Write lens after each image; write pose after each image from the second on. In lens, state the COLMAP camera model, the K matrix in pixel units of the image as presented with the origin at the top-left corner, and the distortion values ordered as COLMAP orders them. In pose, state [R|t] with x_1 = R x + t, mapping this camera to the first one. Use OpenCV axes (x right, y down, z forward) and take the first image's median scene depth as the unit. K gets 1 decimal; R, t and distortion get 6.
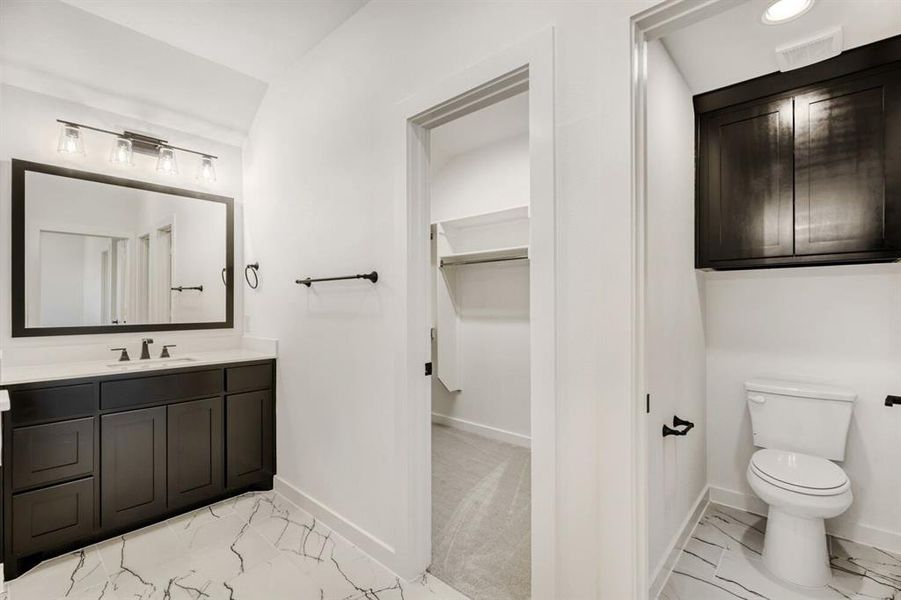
lens RADIAL K [[417.8, 0, 448.4], [0, 417.8, 309.2], [0, 0, 1]] dist [-0.002297, -0.000228]
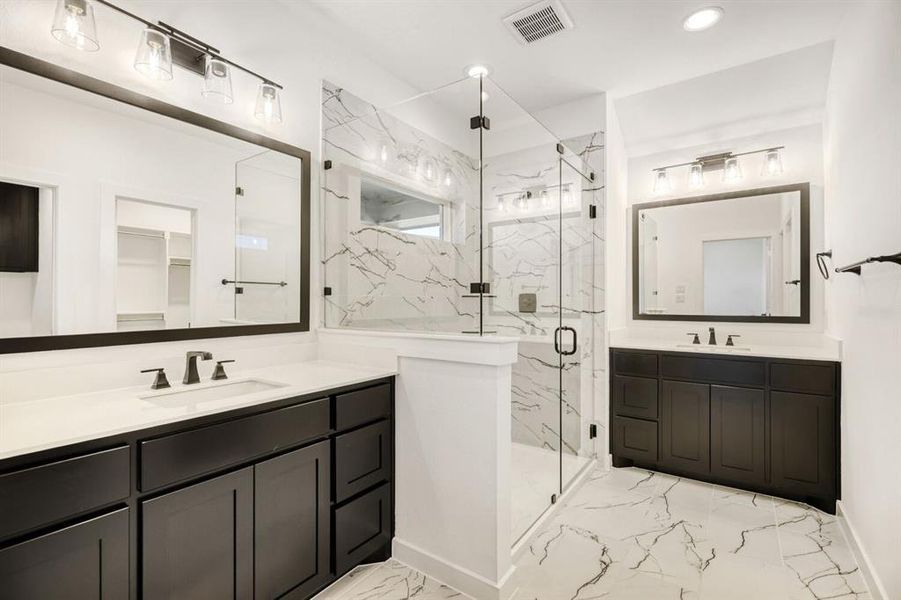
lens RADIAL K [[417.8, 0, 448.4], [0, 417.8, 309.2], [0, 0, 1]] dist [-0.002297, -0.000228]
pose [[0.086497, 0.023142, -0.995983, 0.382644], [-0.010716, 0.999694, 0.022297, 0.001390], [0.996194, 0.008744, 0.086718, 0.151247]]
